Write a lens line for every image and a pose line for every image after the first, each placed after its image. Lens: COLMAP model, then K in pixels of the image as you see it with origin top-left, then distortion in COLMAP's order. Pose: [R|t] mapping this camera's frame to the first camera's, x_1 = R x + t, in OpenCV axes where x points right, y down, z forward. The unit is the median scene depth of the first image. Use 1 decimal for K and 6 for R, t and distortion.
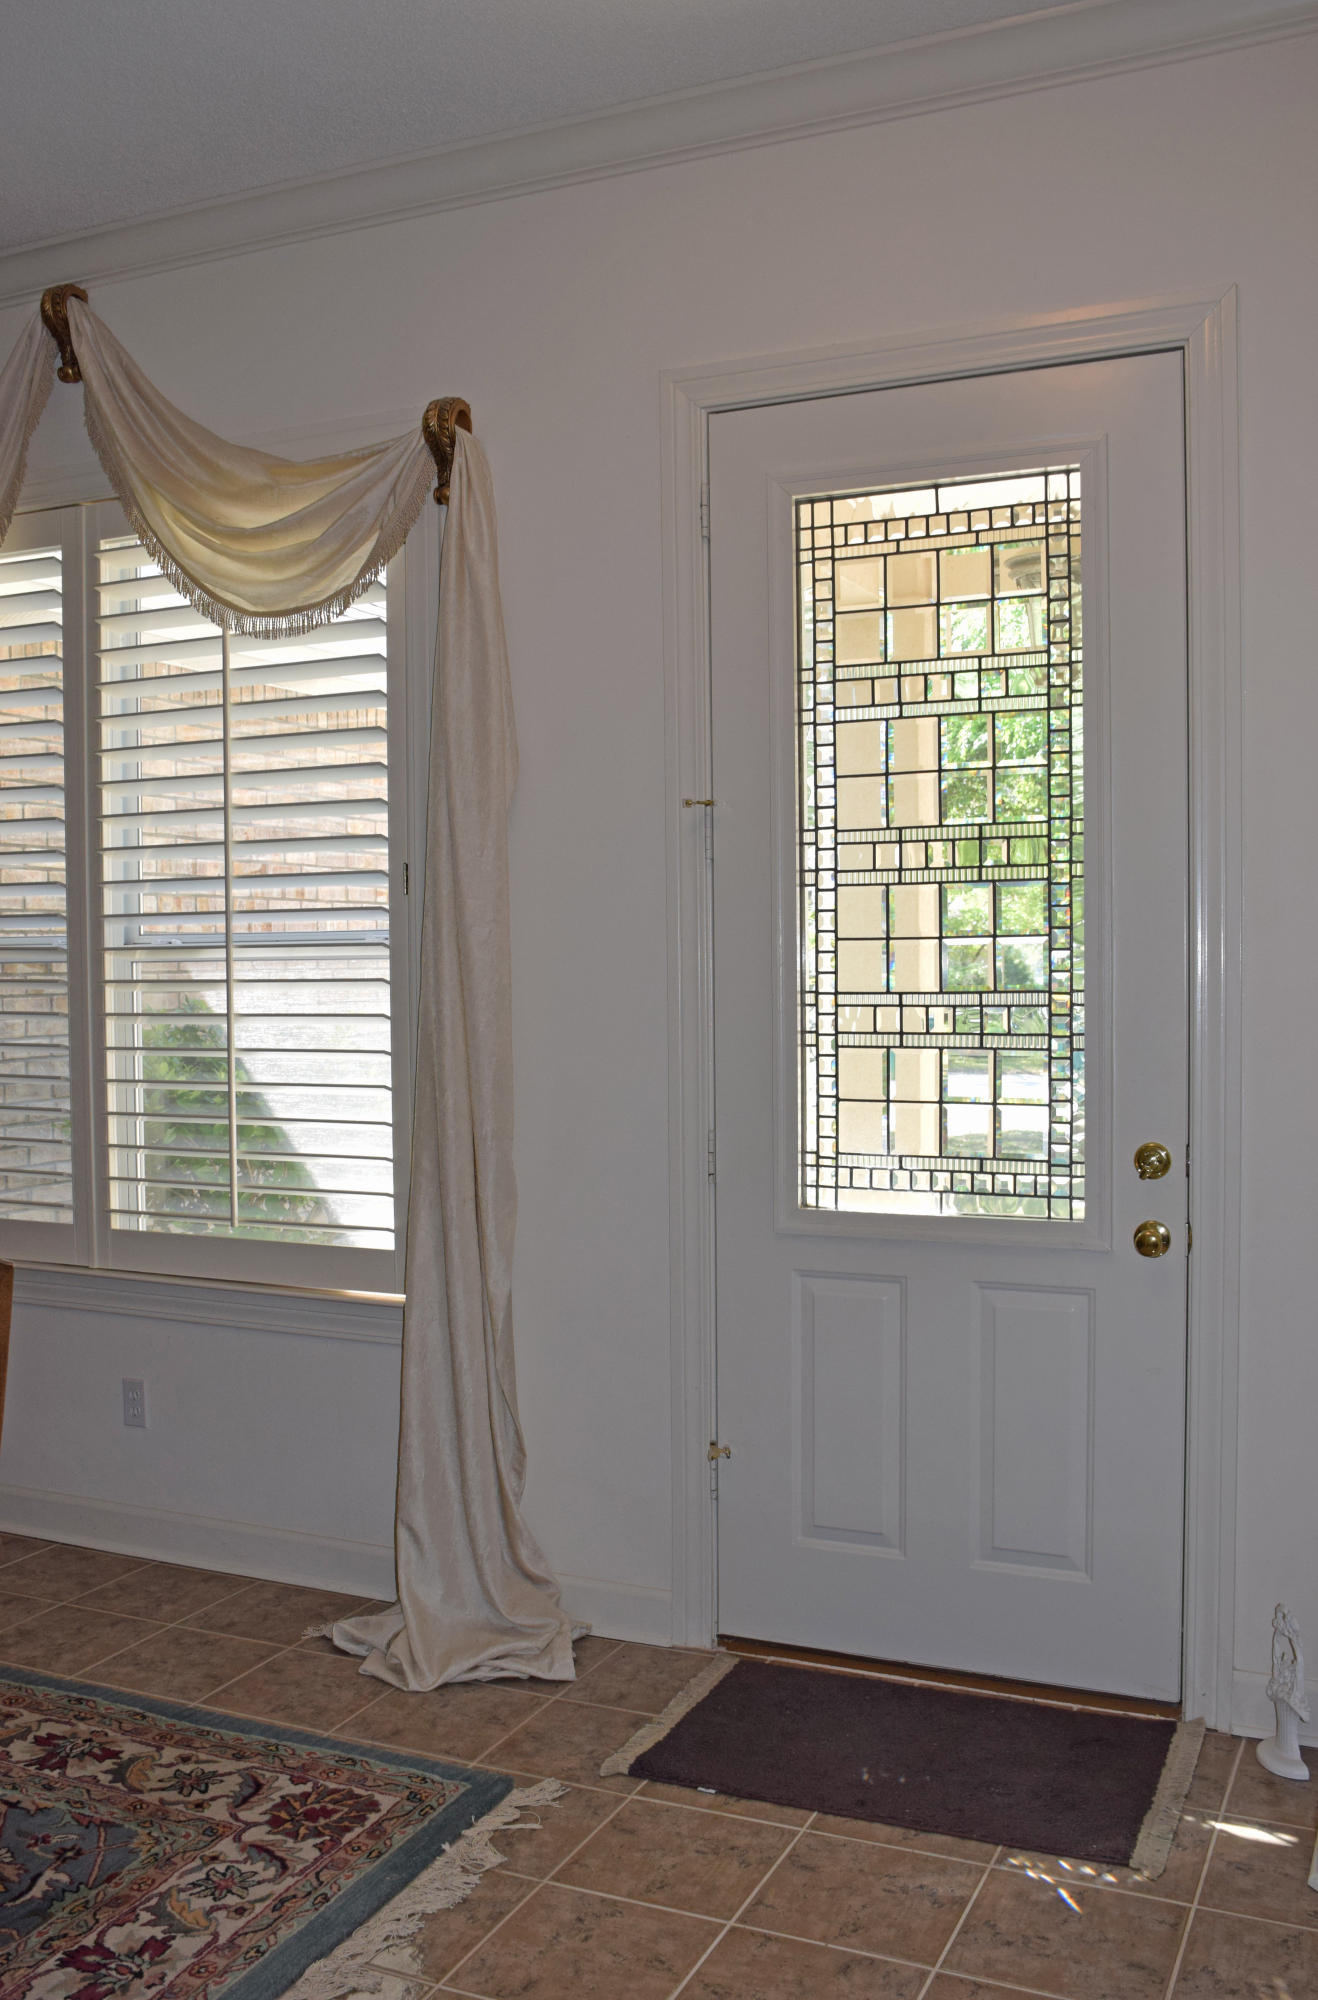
lens RADIAL K [[1792.2, 0, 671.3], [0, 1792.2, 1016.5], [0, 0, 1]] dist [-0.118373, 0.112707]
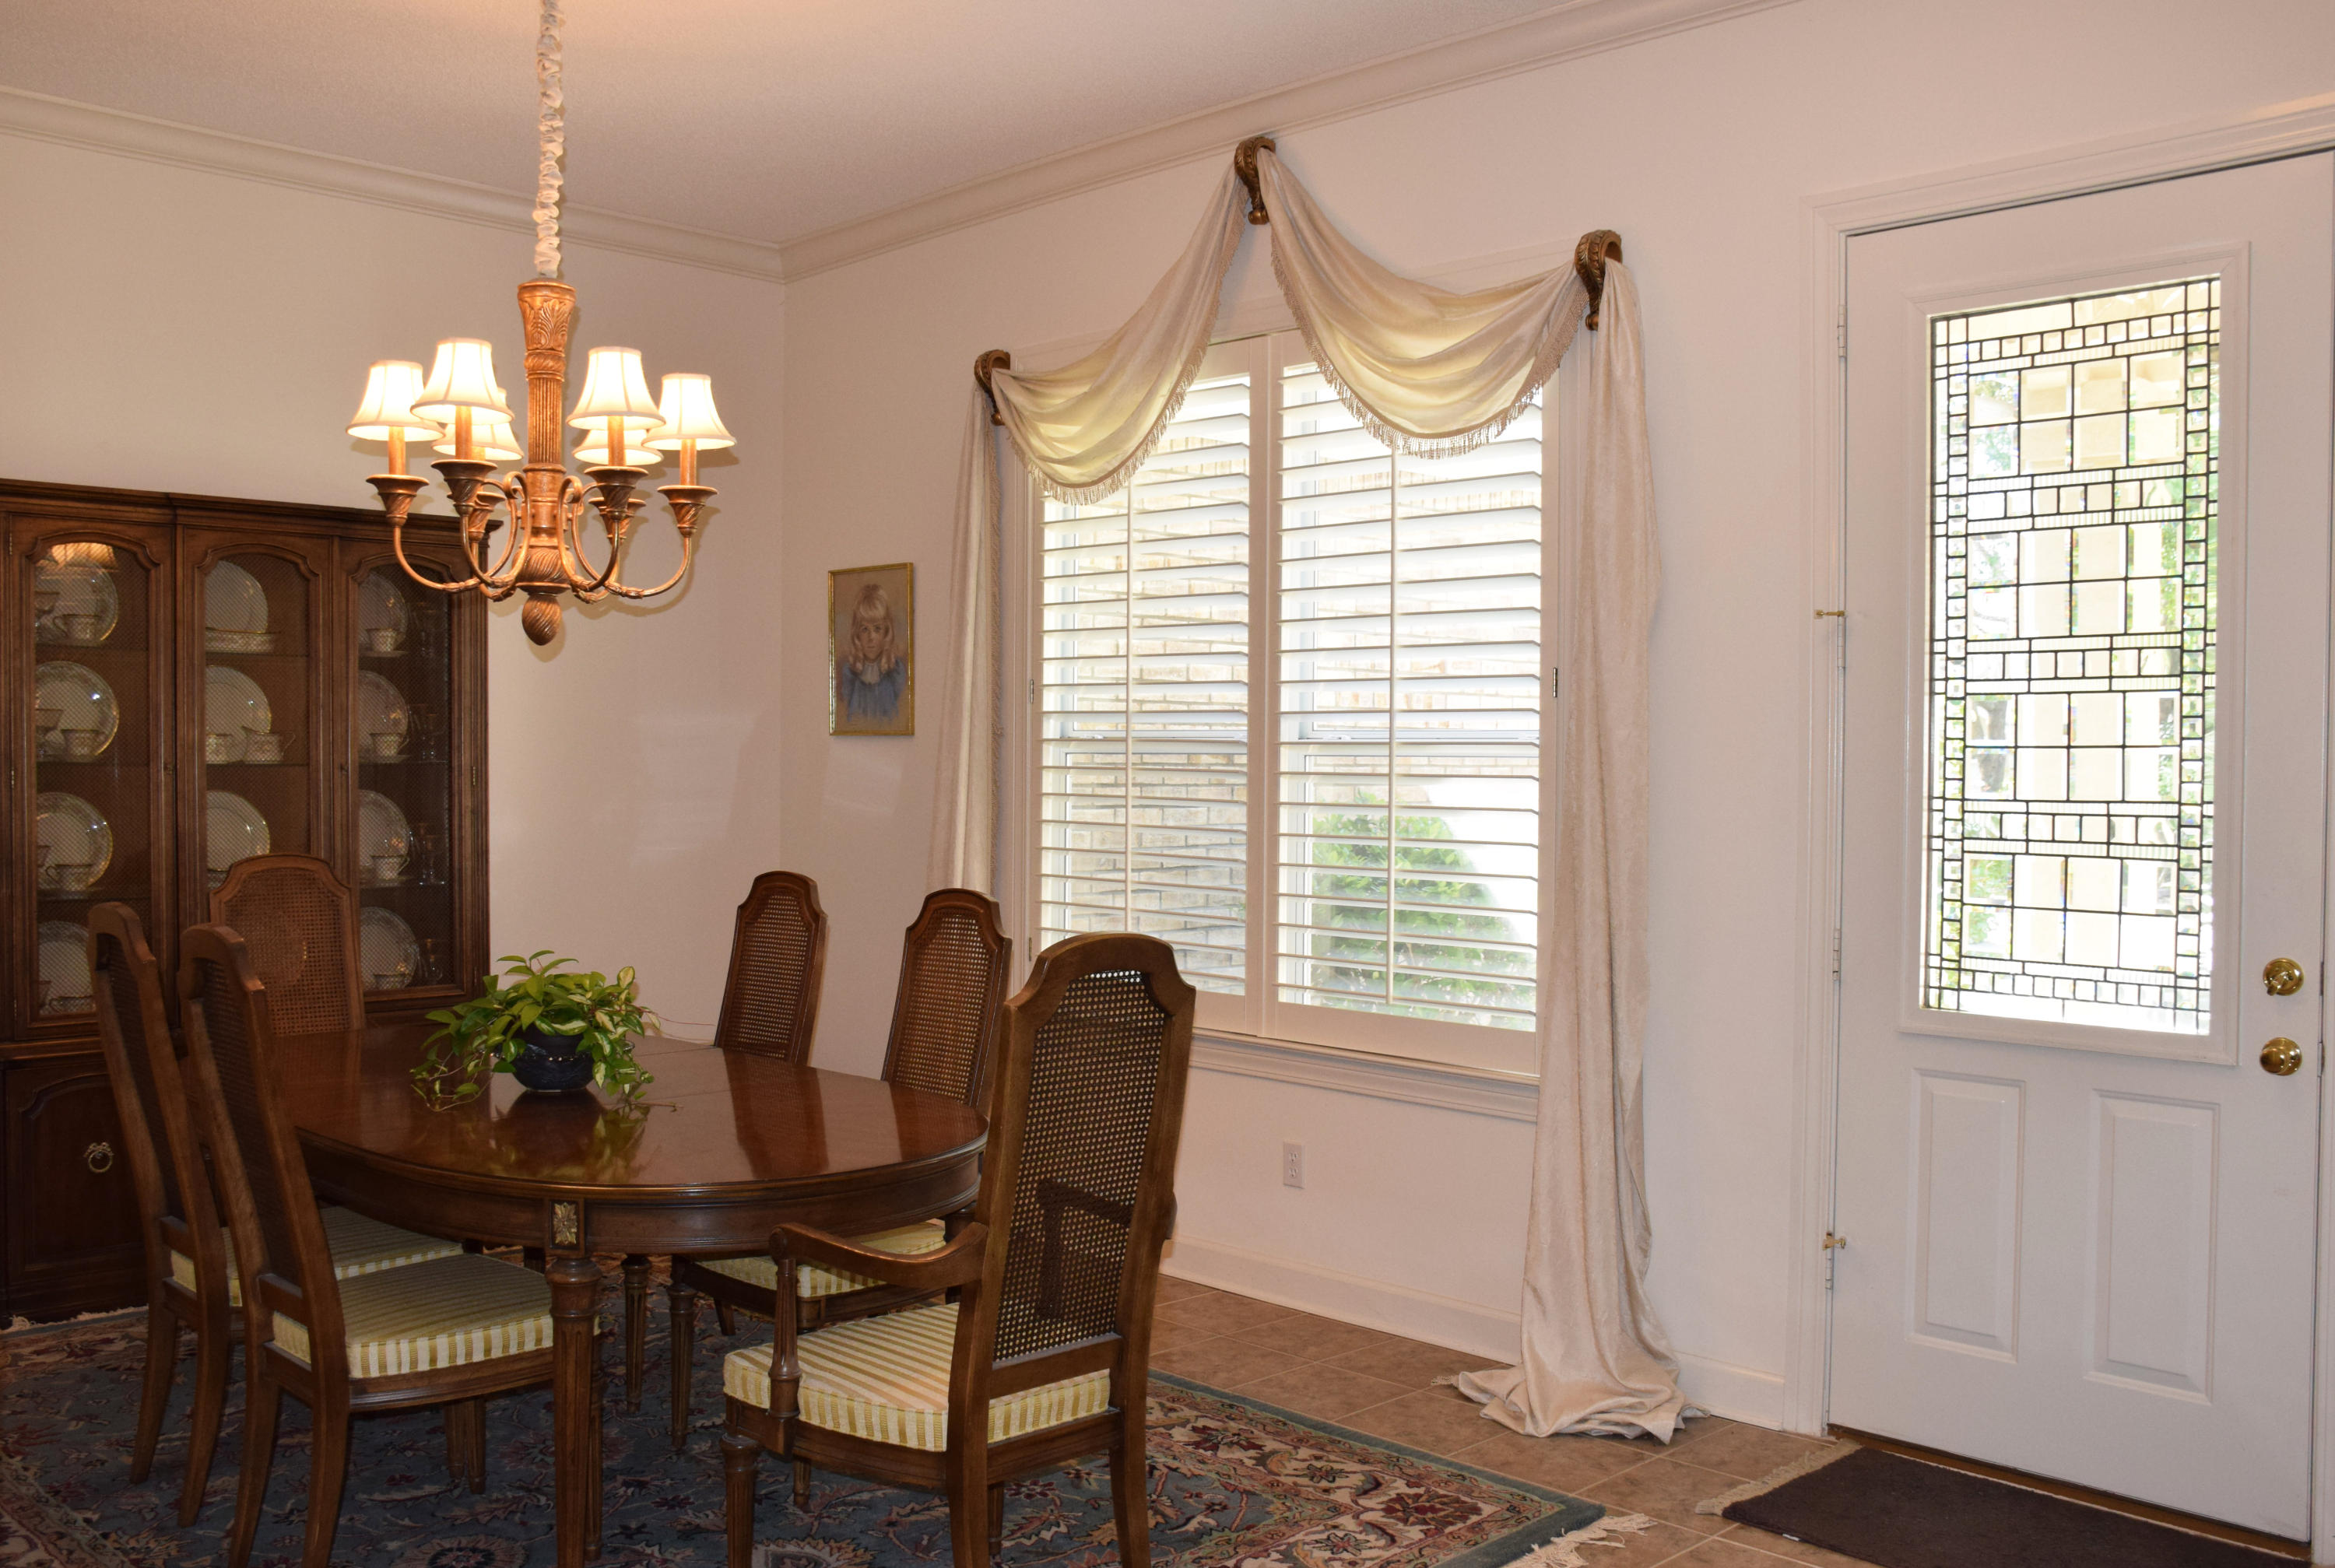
lens RADIAL K [[2091.2, 0, 1153.9], [0, 2091.2, 786.0], [0, 0, 1]] dist [-0.127254, 0.149949]
pose [[0.930238, 0.023145, -0.366225, 0.090223], [-0.029247, 0.999510, -0.011122, 0.005768], [0.365788, 0.021057, 0.930460, -0.255408]]
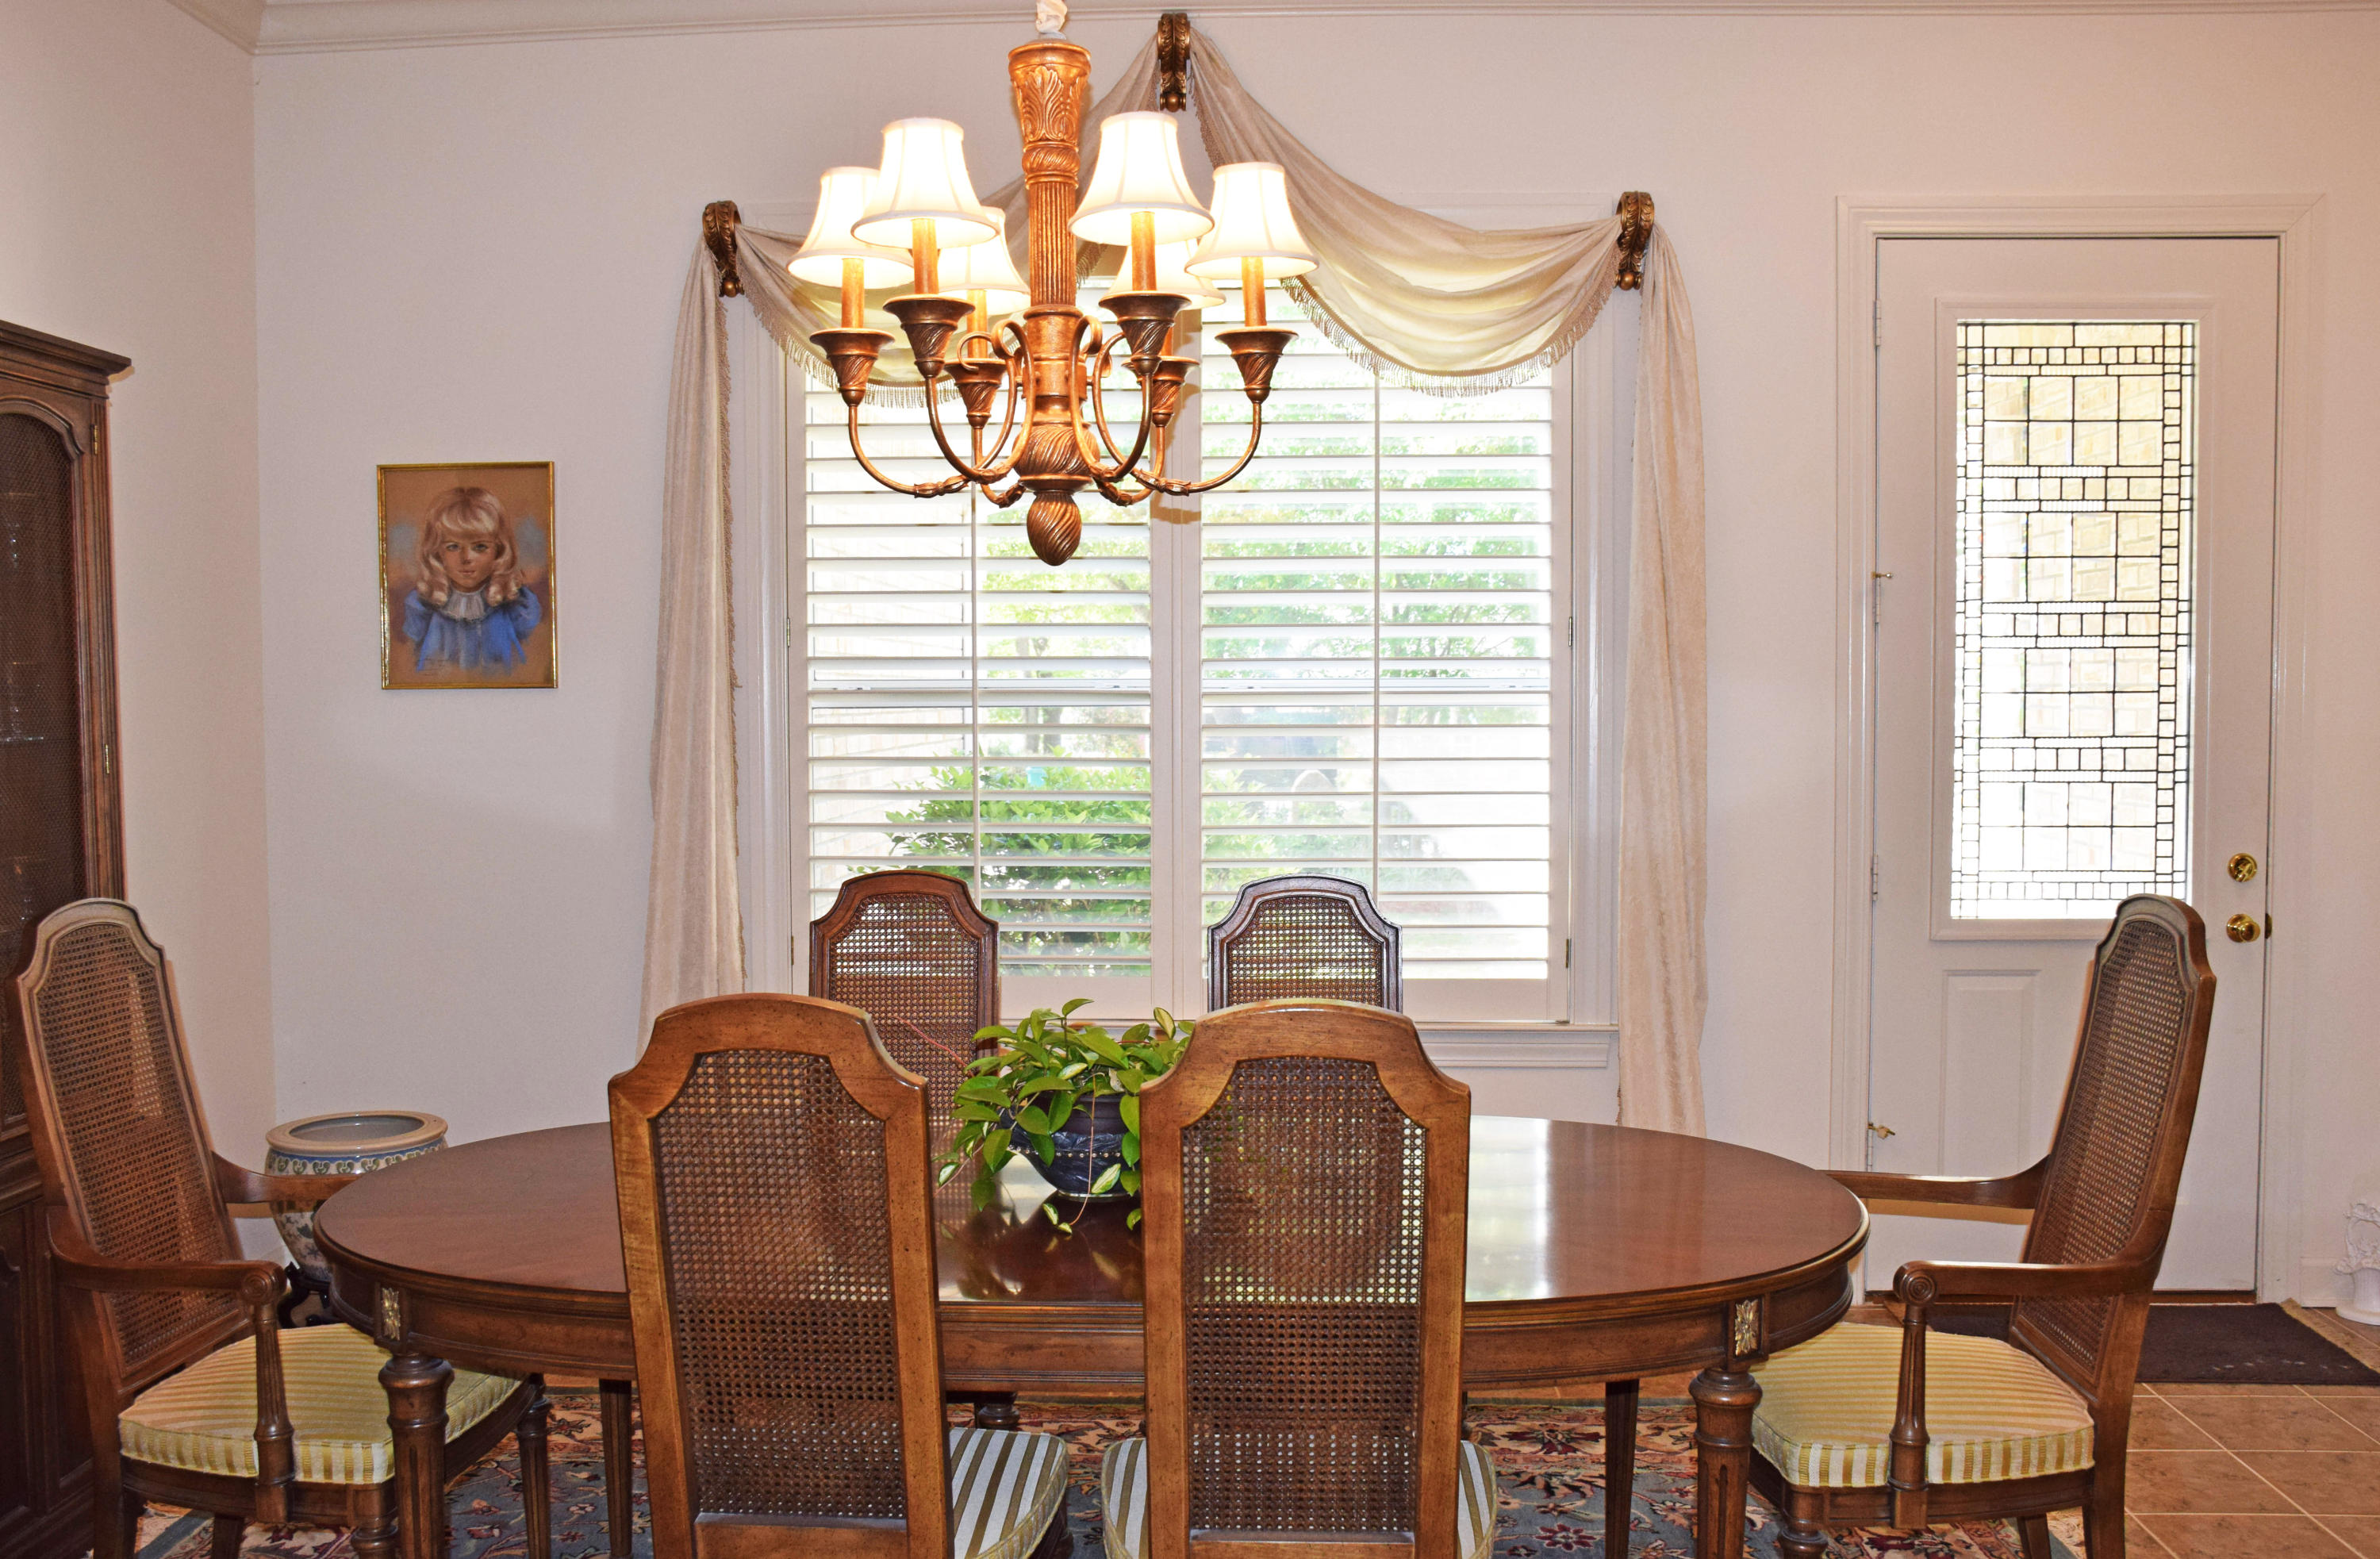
lens RADIAL K [[2099.9, 0, 1178.7], [0, 2099.9, 782.8], [0, 0, 1]] dist [-0.091392, 0.061834]
pose [[0.928092, -0.008236, 0.372260, -0.904404], [0.006286, 0.999959, 0.006453, 0.004827], [-0.372298, -0.003649, 0.928106, -0.088758]]
